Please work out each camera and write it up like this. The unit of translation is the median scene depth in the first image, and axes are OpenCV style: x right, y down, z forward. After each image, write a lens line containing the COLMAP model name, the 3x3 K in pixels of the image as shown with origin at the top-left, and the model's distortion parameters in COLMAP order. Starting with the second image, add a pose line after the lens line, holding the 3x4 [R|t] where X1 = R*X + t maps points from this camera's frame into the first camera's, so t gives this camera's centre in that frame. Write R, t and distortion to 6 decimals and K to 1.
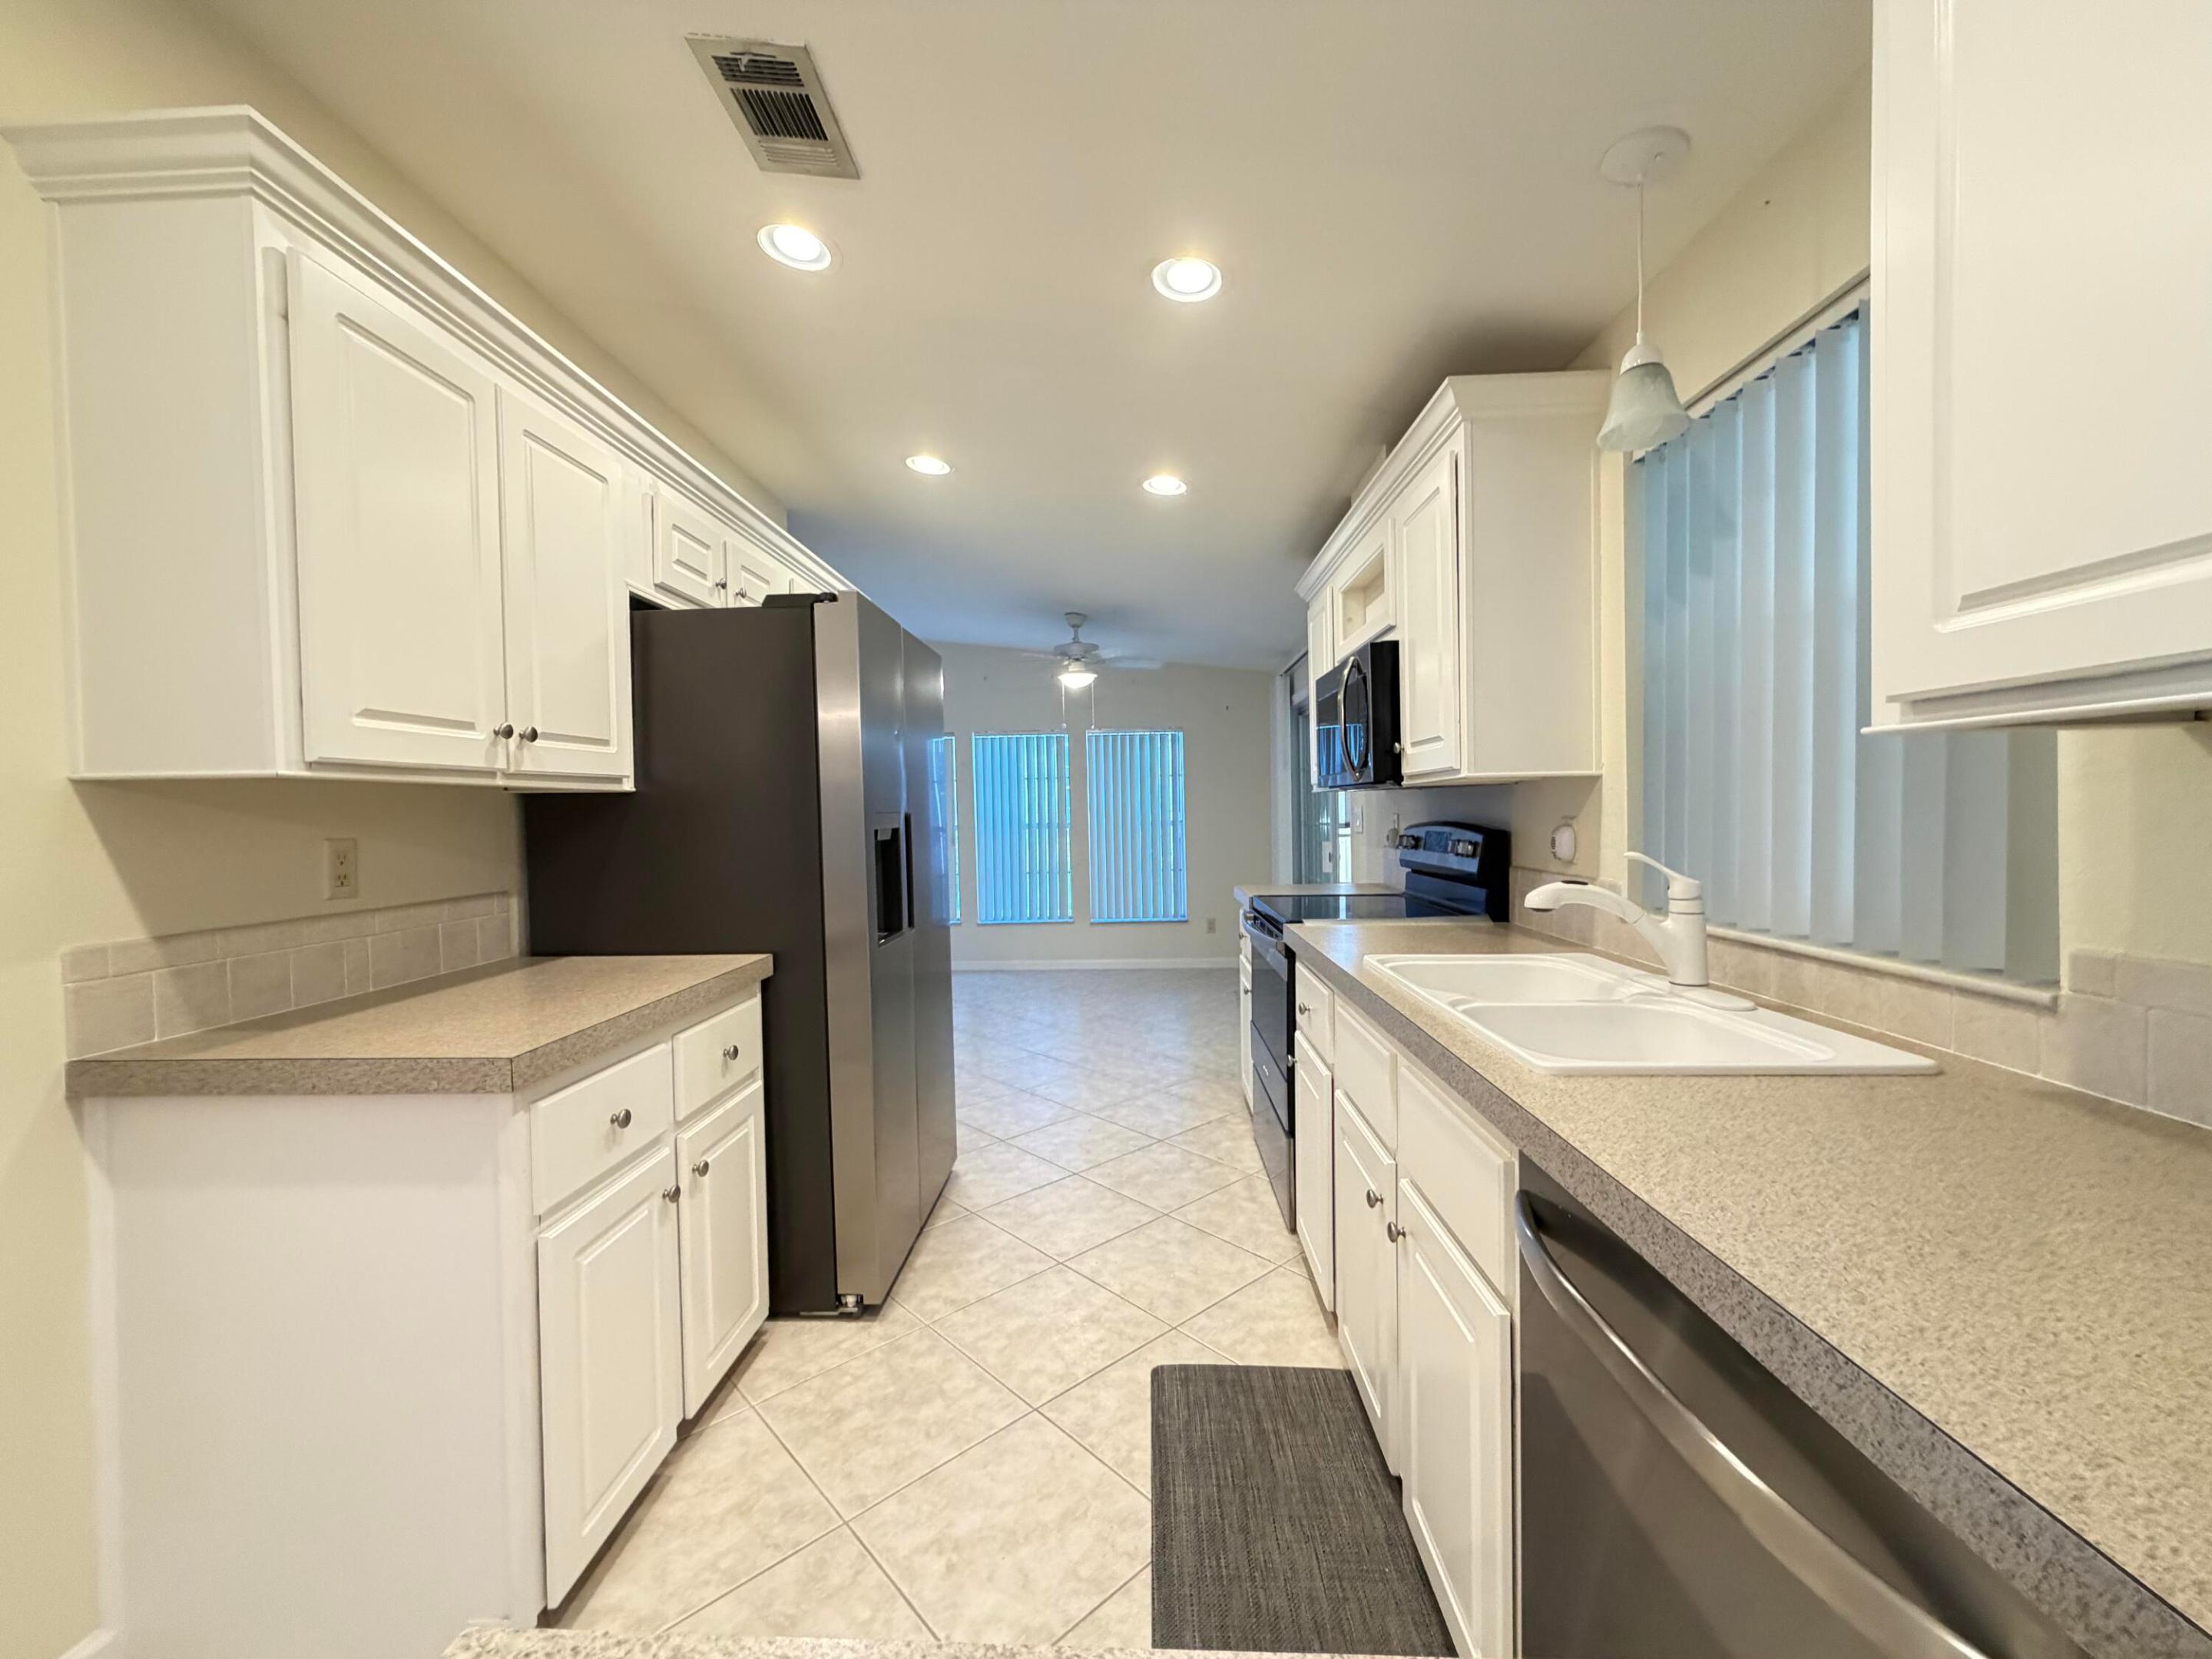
lens RADIAL K [[883.4, 0, 1093.7], [0, 883.4, 829.4], [0, 0, 1]] dist [-0.000393, 0.000787]
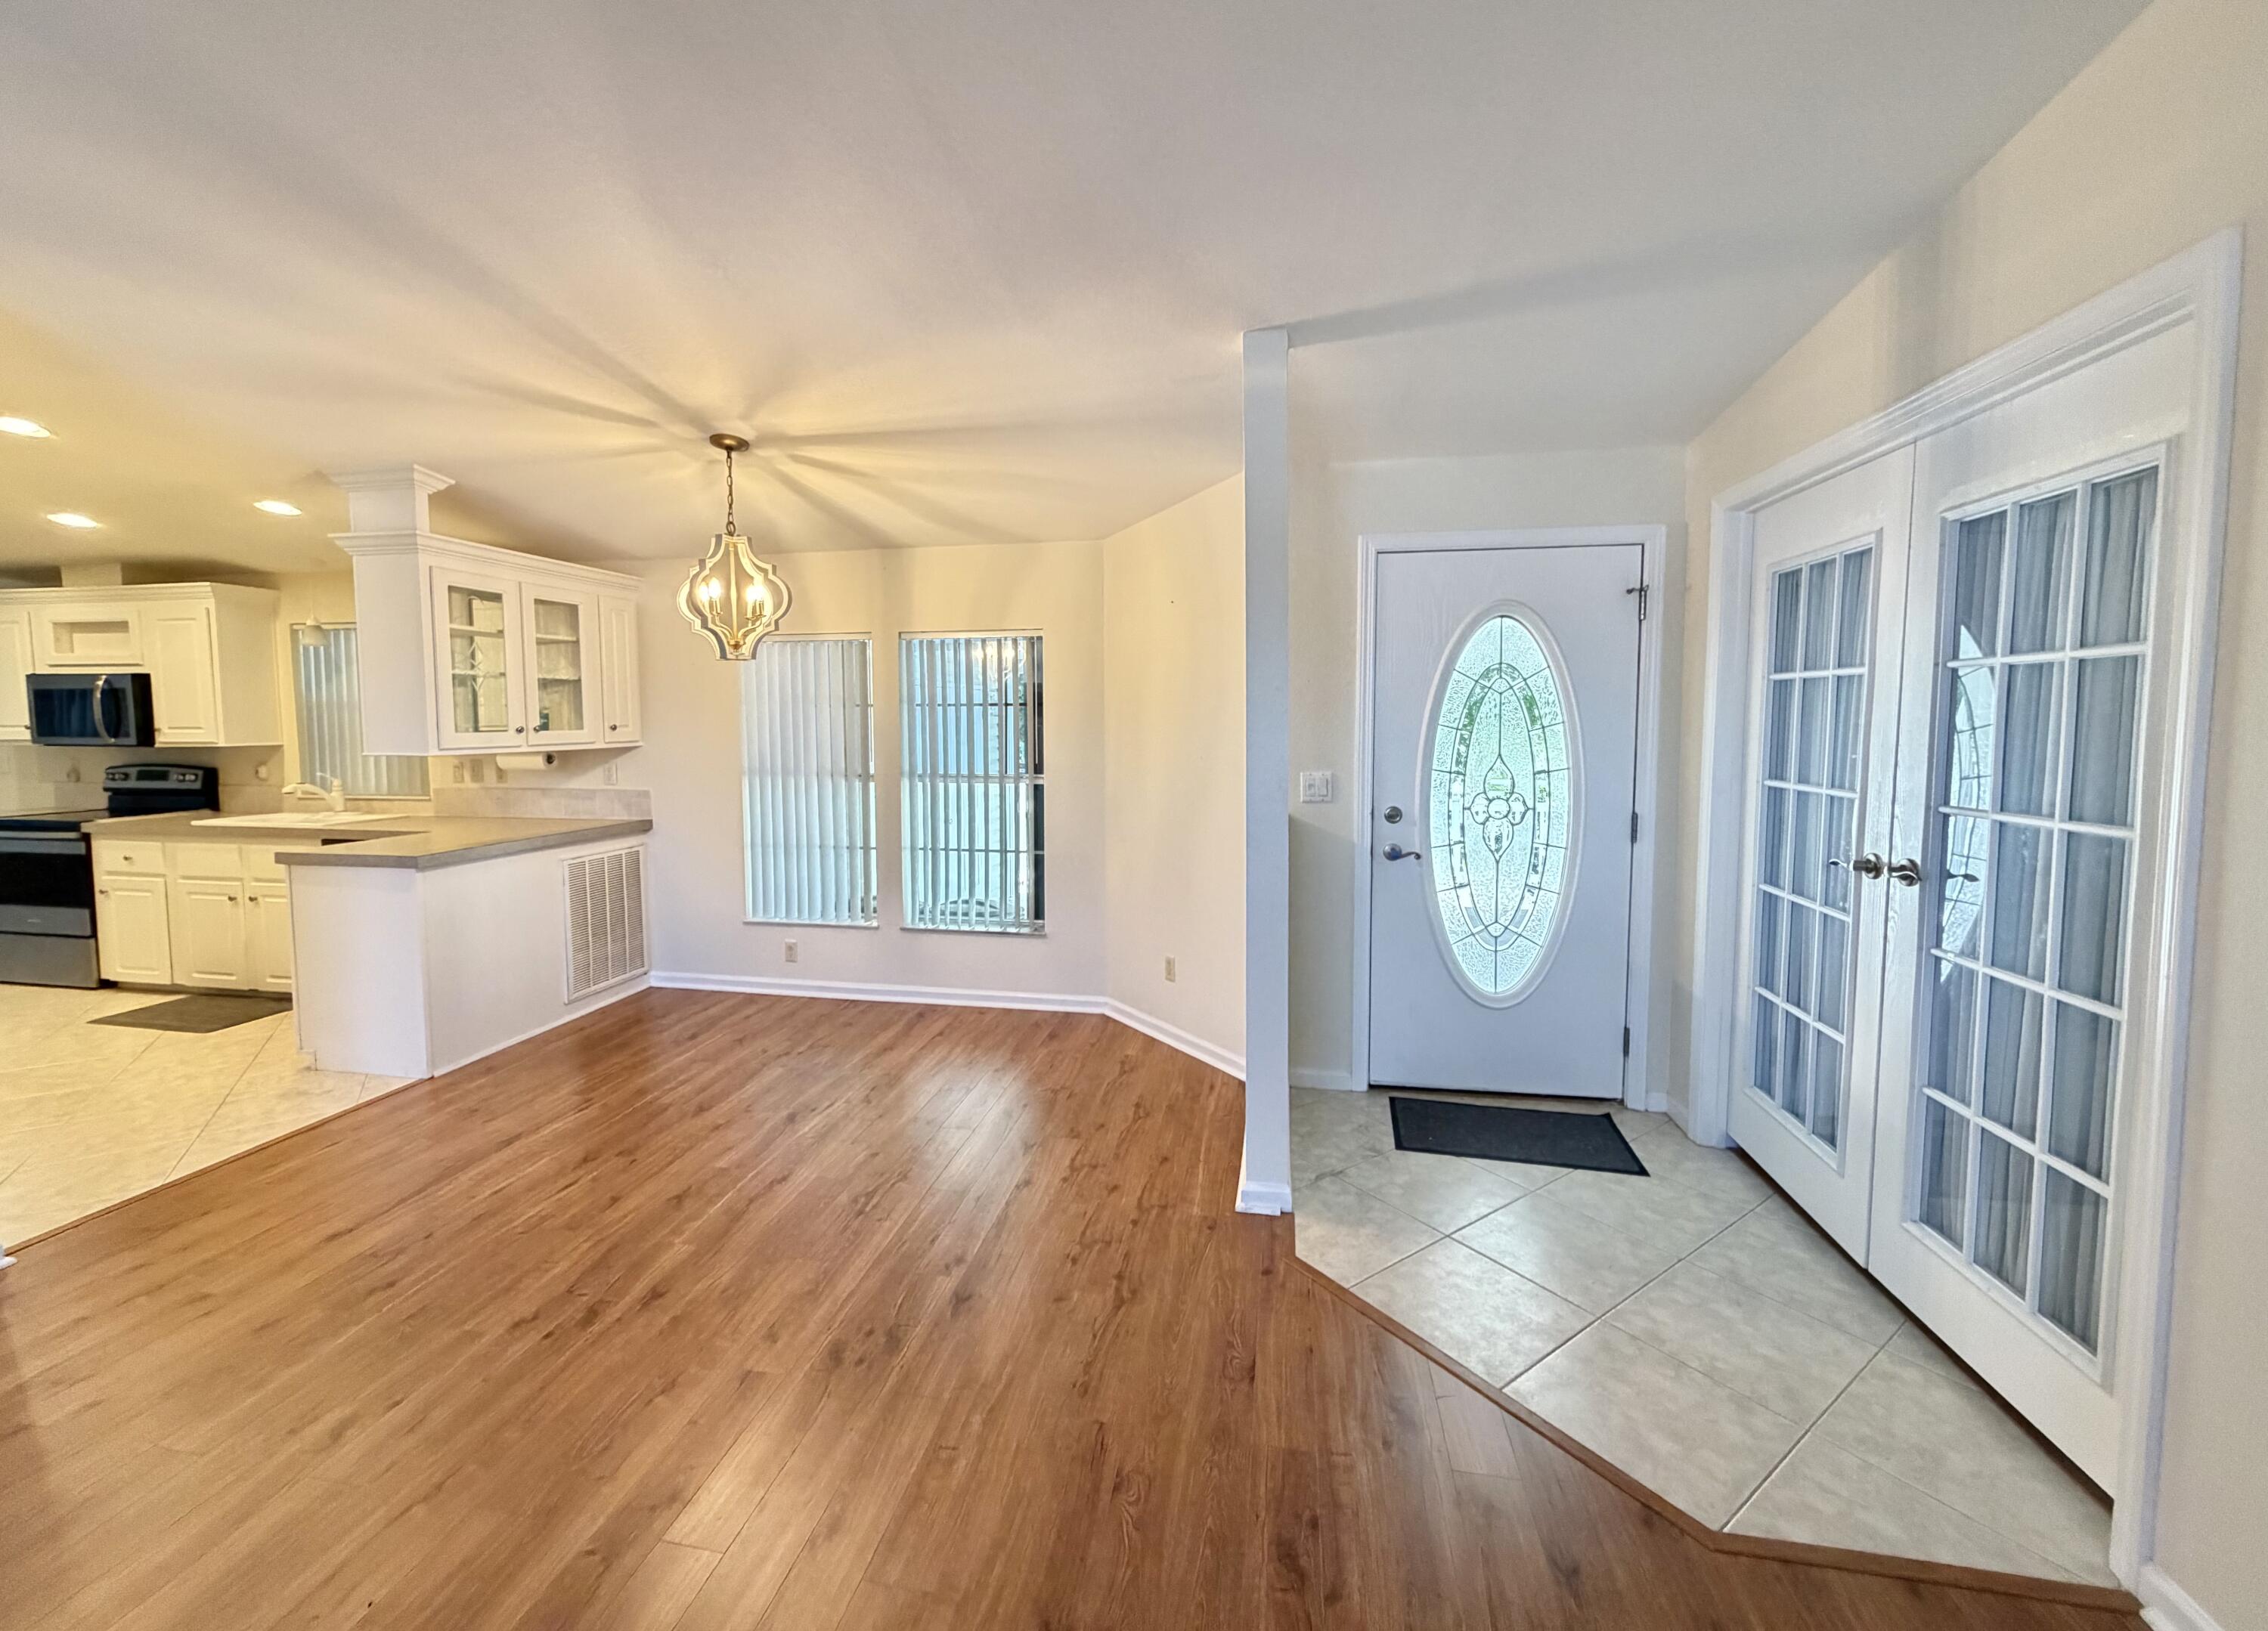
lens RADIAL K [[901.2, 0, 1121.0], [0, 901.2, 783.2], [0, 0, 1]] dist [-0.003109, 0.000288]
pose [[0.135102, -0.054952, 0.989307, -1.459921], [0.019803, 0.998411, 0.052754, -0.034602], [-0.990634, 0.012464, 0.135975, -1.524716]]
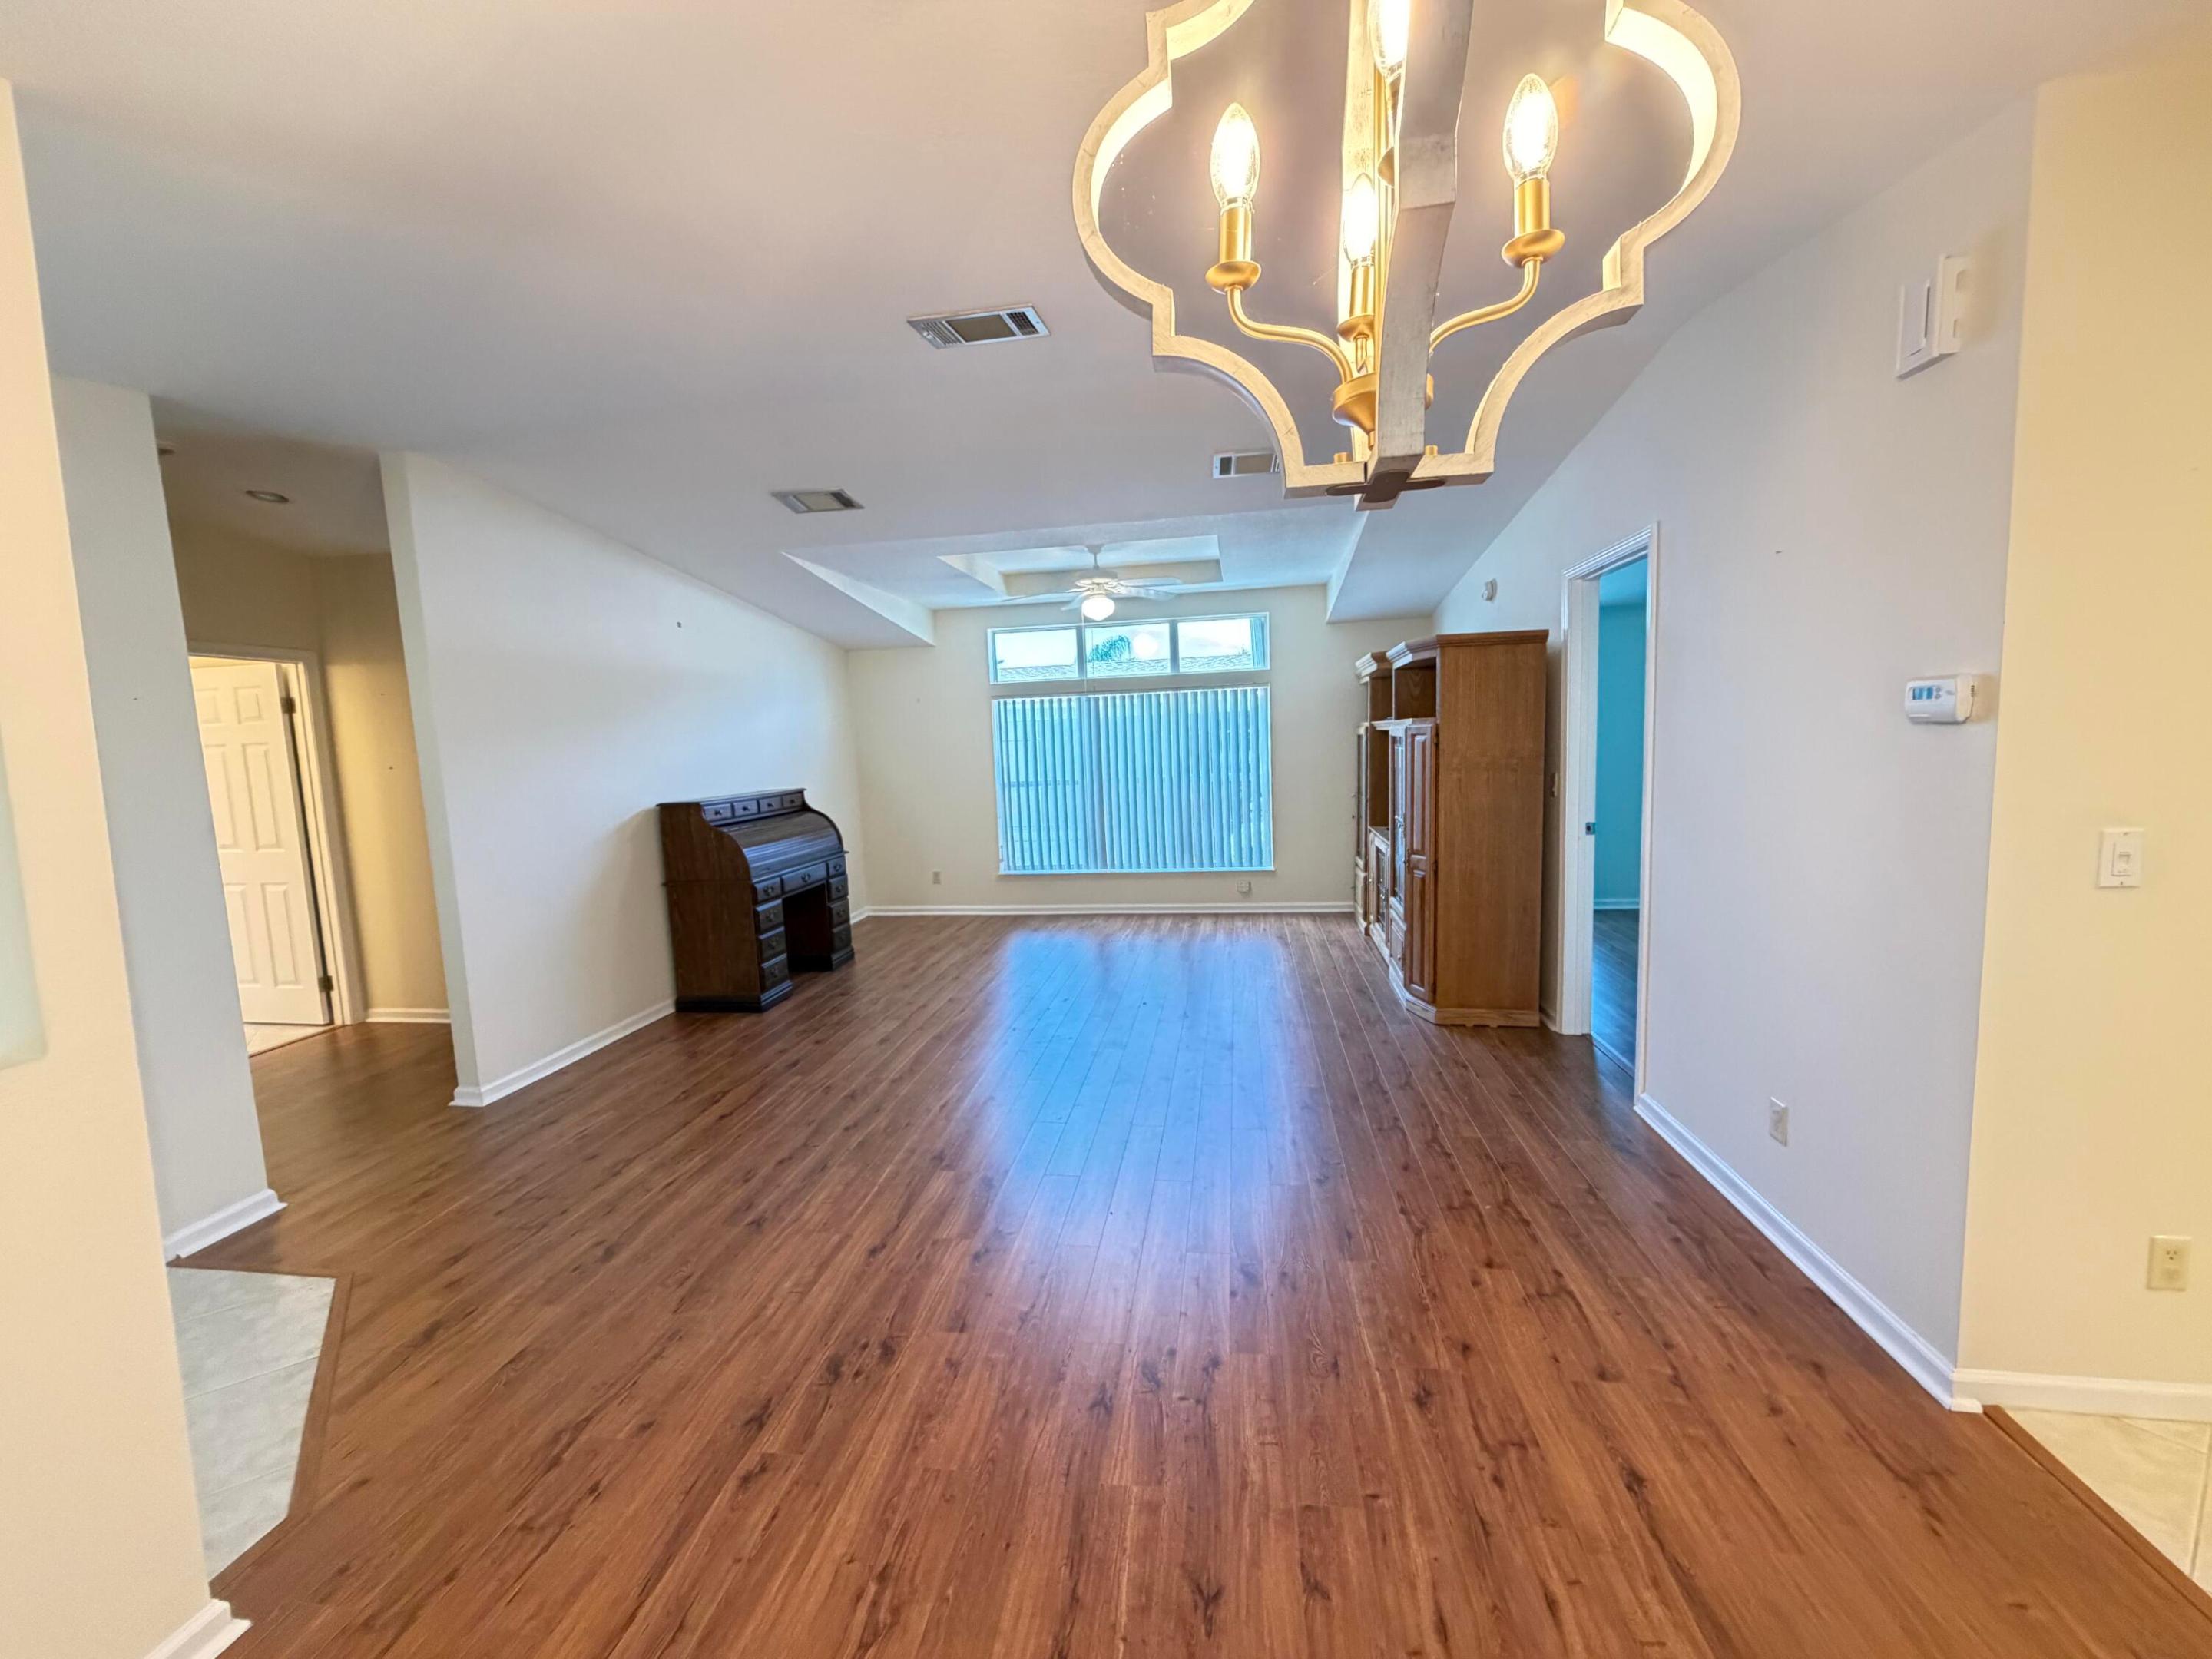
lens RADIAL K [[883.4, 0, 1097.9], [0, 883.4, 830.7], [0, 0, 1]] dist [-0.000393, 0.000787]
pose [[-0.106300, 0.125551, -0.986376, 0.163399], [0.023800, 0.992033, 0.123707, -0.093689], [0.994049, -0.010326, -0.108441, -0.797402]]
